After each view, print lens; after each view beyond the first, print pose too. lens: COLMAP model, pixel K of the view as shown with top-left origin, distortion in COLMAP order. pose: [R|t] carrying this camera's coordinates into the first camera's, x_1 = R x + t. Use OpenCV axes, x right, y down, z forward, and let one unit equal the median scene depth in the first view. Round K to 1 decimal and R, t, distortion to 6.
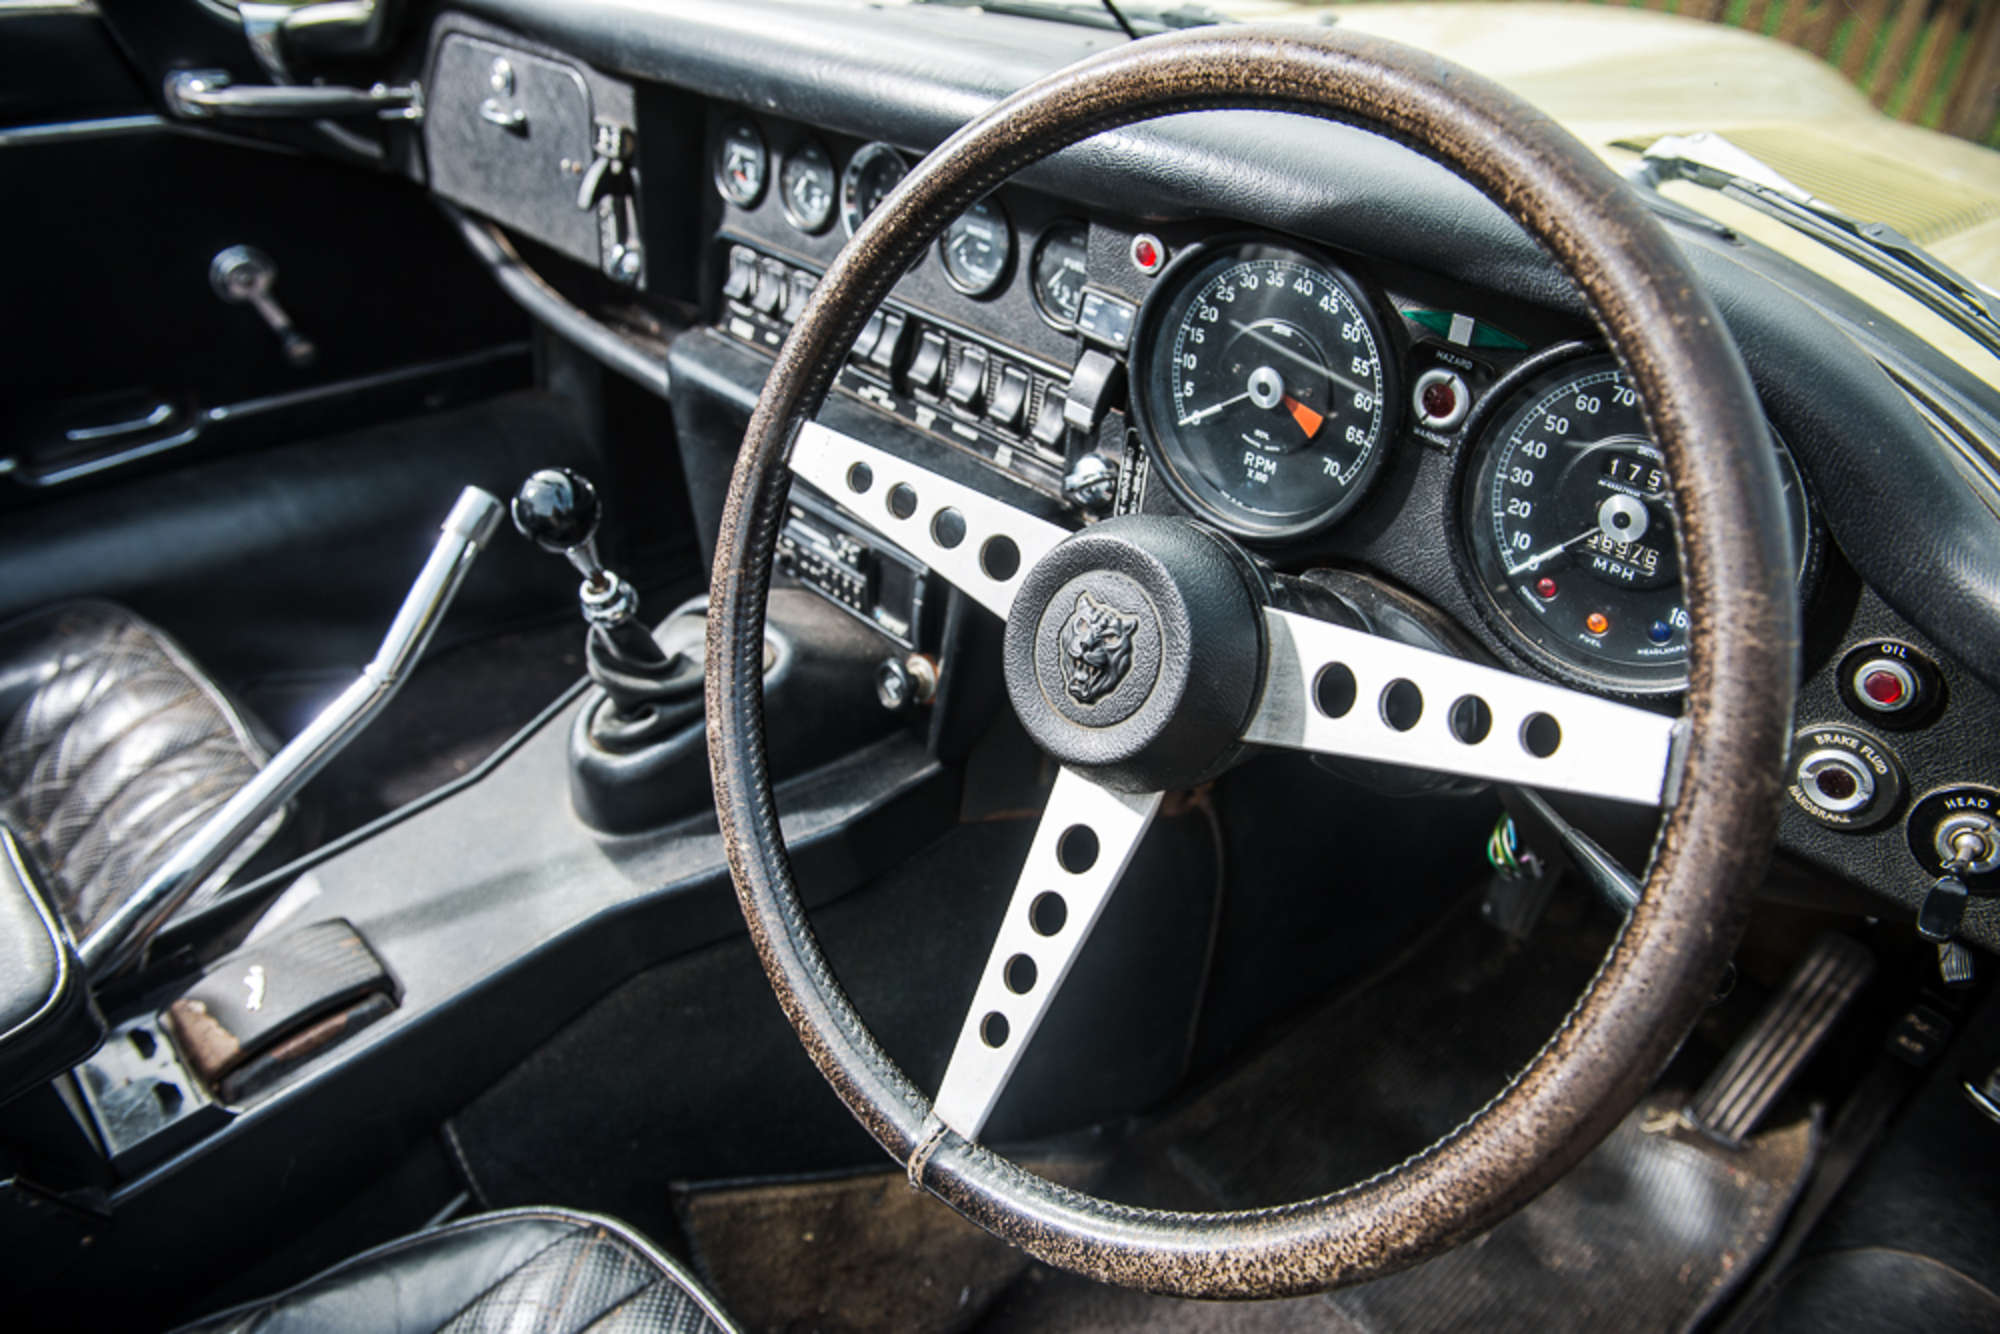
lens RADIAL K [[1342.2, 0, 1003.3], [0, 1342.2, 660.4], [0, 0, 1]] dist [-0.057141, -0.003067]
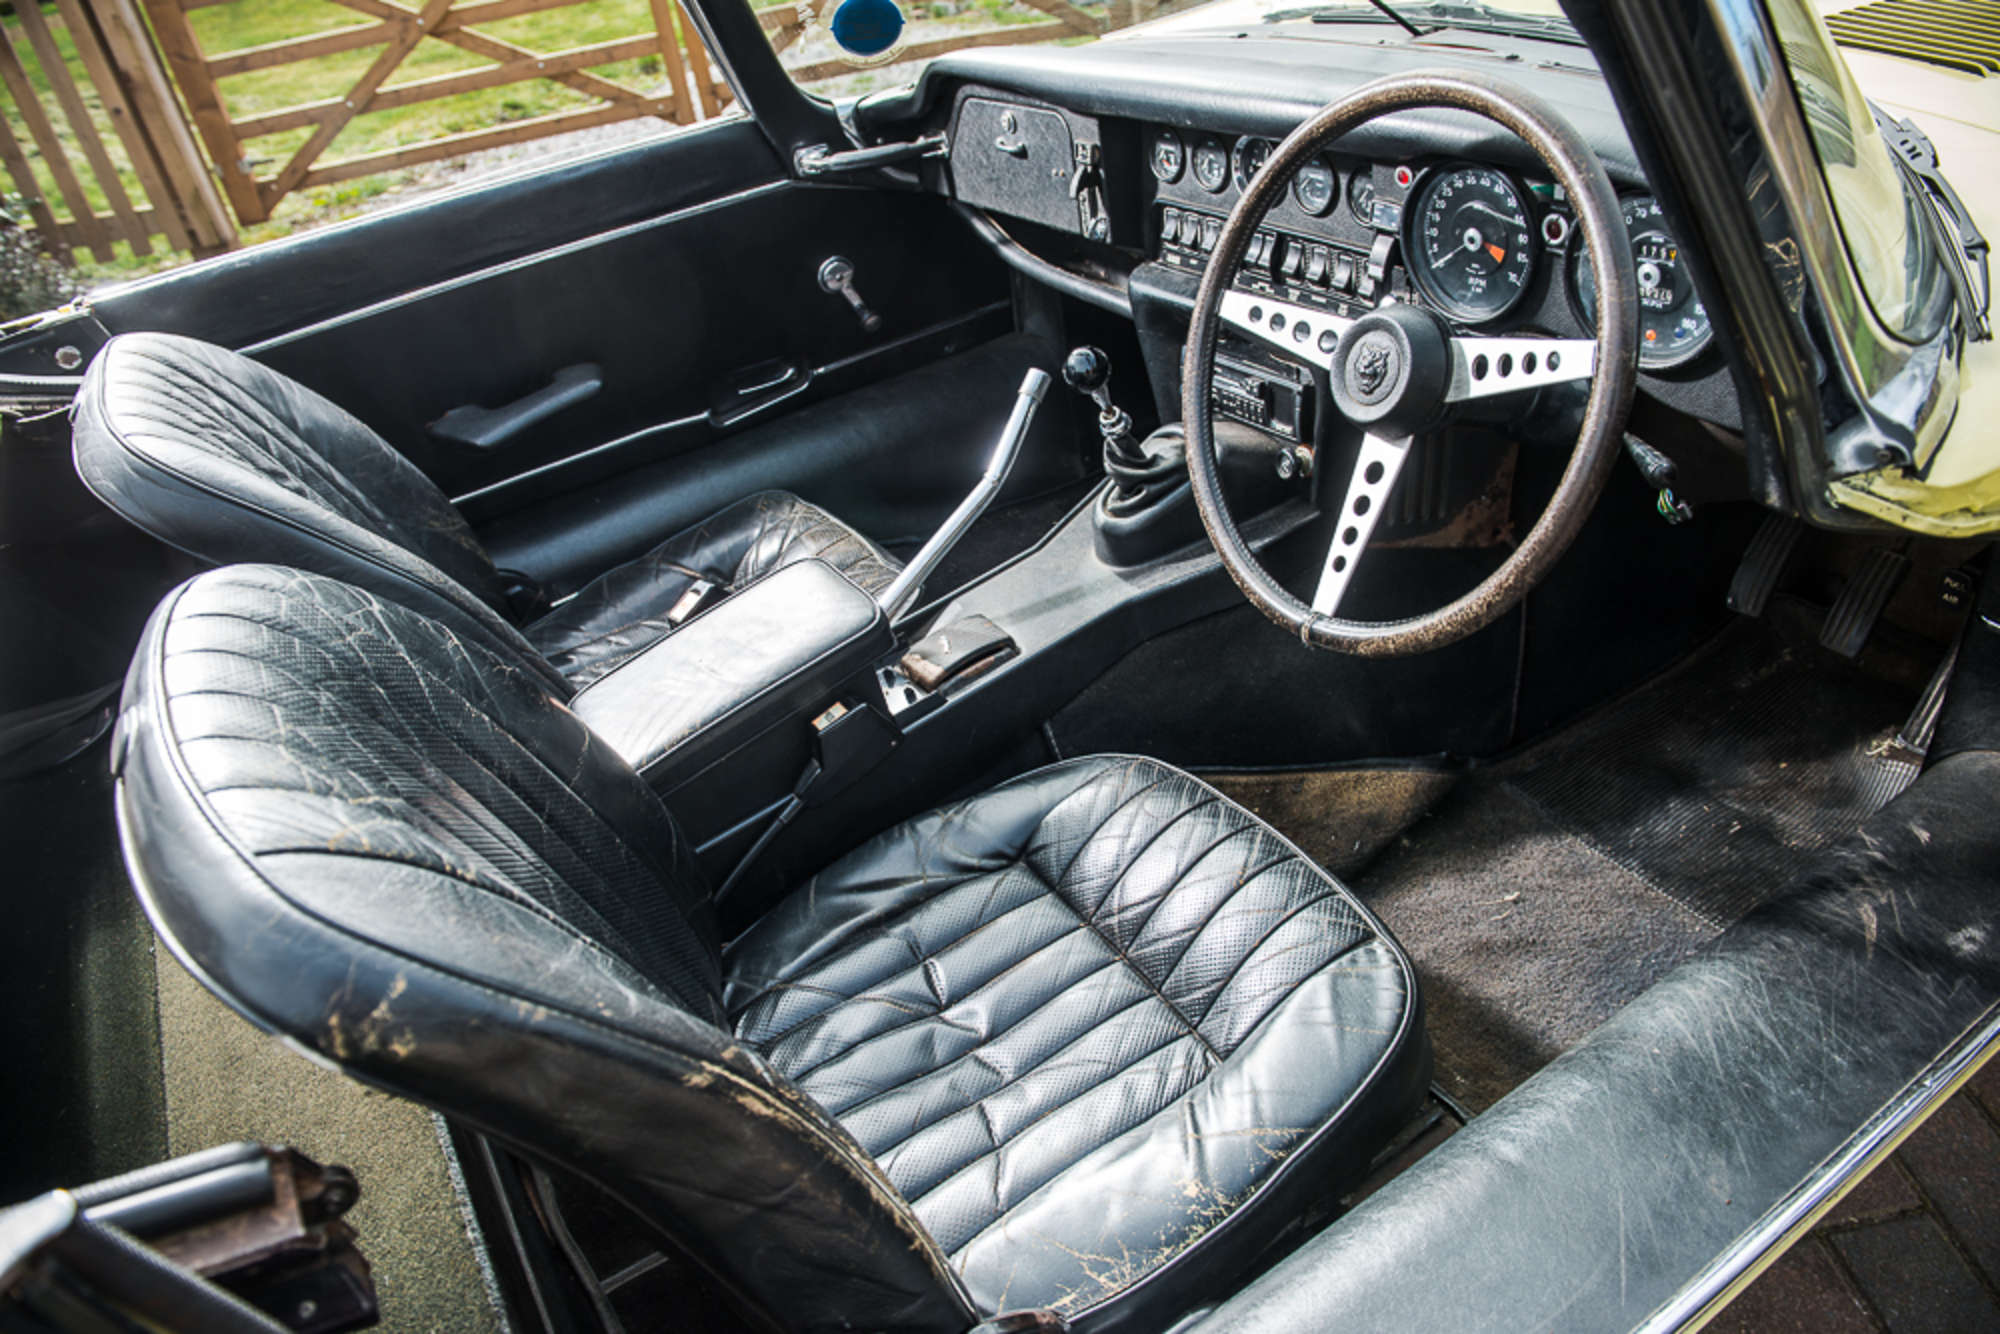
lens RADIAL K [[1385.2, 0, 991.0], [0, 1385.2, 661.9], [0, 0, 1]] dist [-0.049812, -0.003218]
pose [[0.950616, -0.063660, -0.303771, 0.073411], [0.071414, 0.997342, 0.014473, 0.217544], [0.302042, -0.035452, 0.952635, -0.735042]]
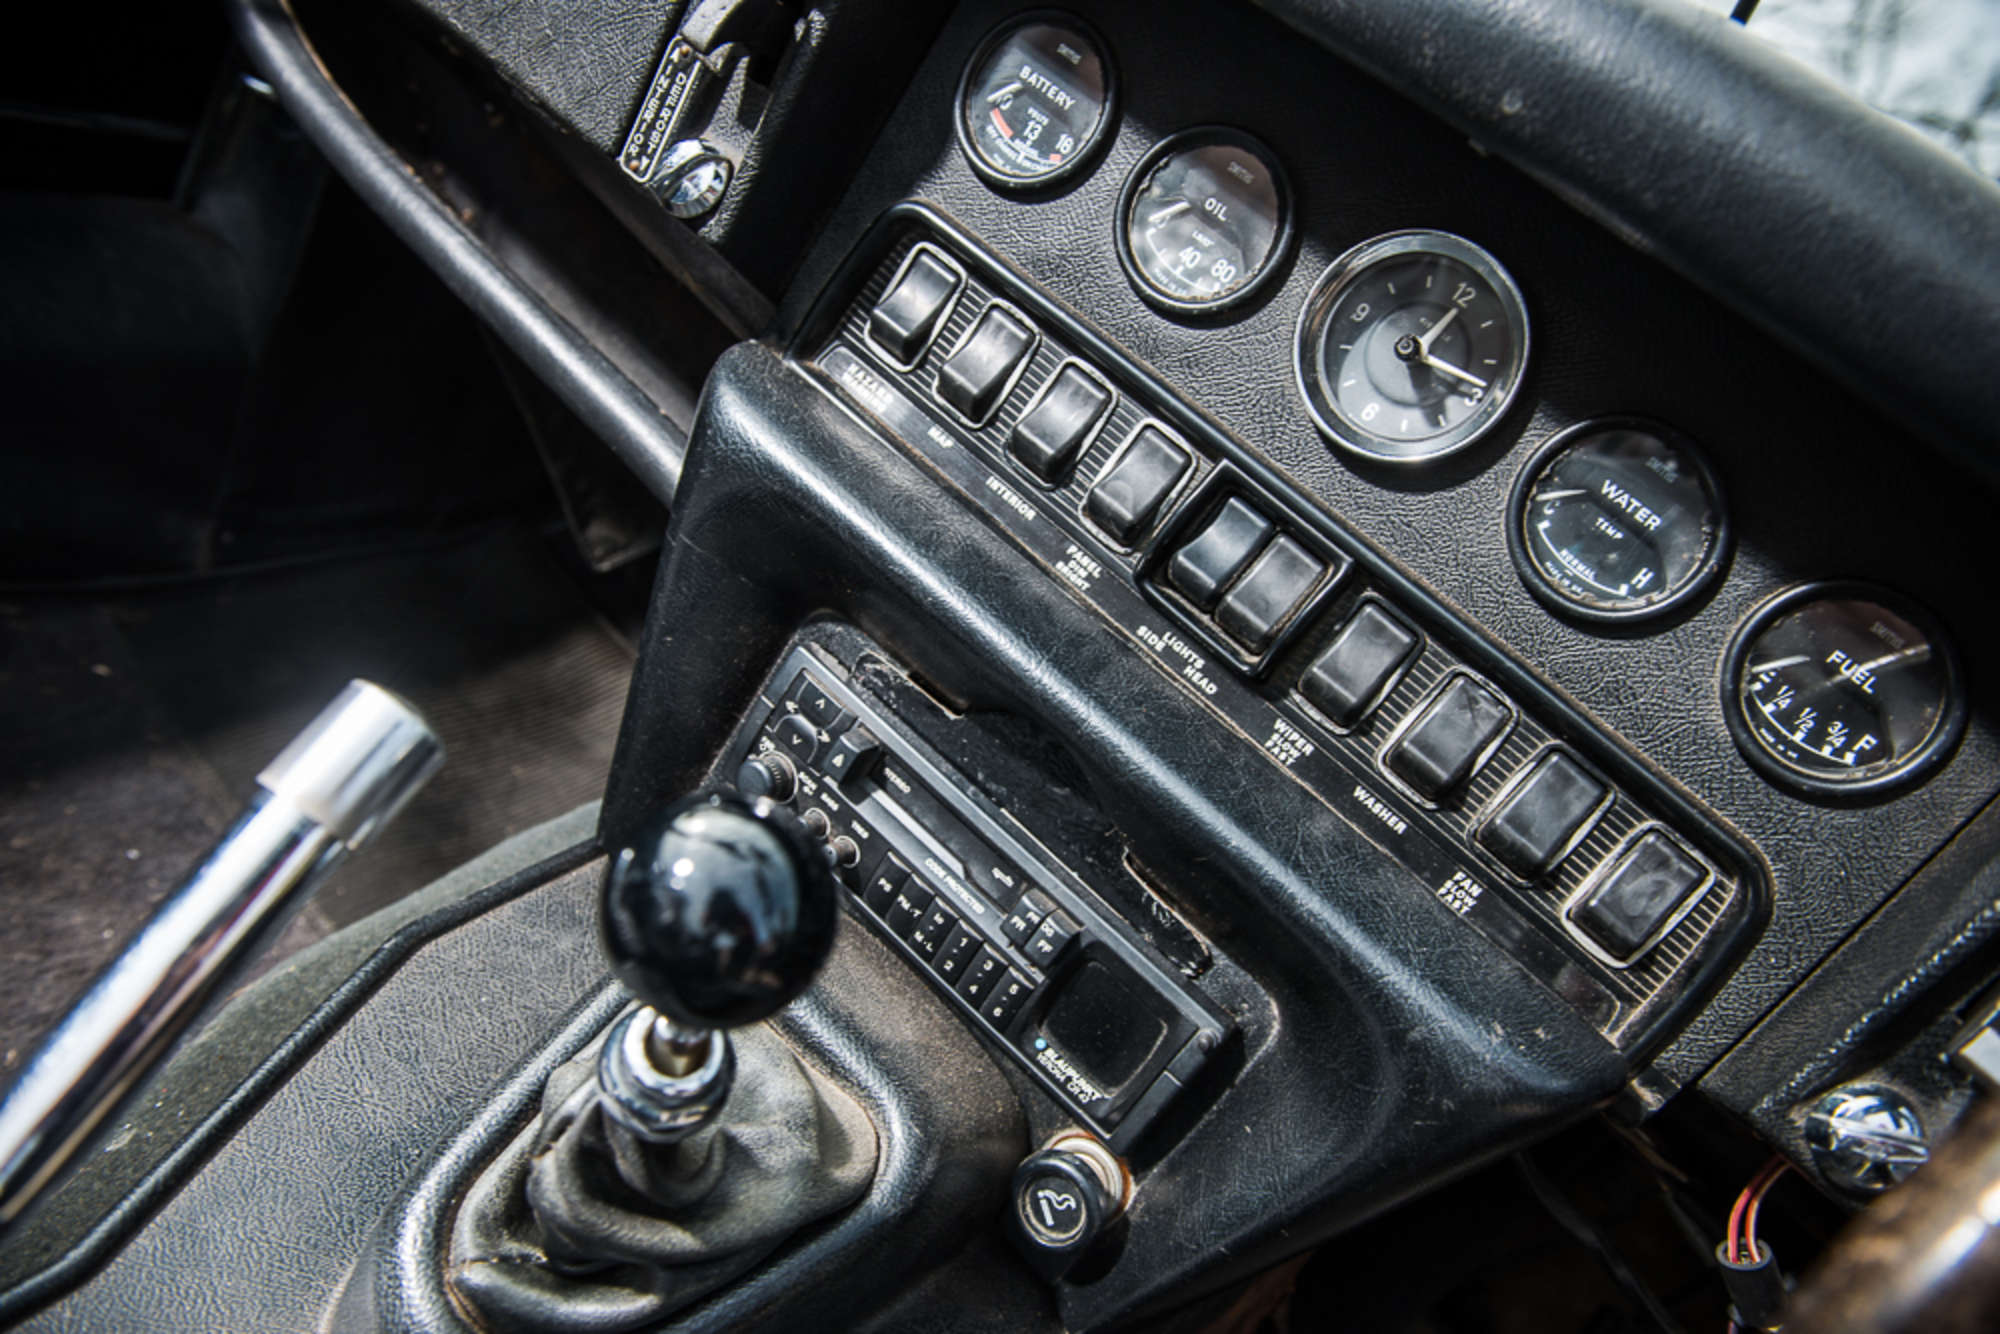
lens RADIAL K [[1359.1, 0, 1000.0], [0, 1359.1, 667.0], [0, 0, 1]] dist [-0.047350, -0.000441]
pose [[0.876858, 0.270761, 0.397252, -0.385965], [-0.277974, 0.959732, -0.040564, -0.162197], [-0.392239, -0.074856, 0.916813, 0.577247]]
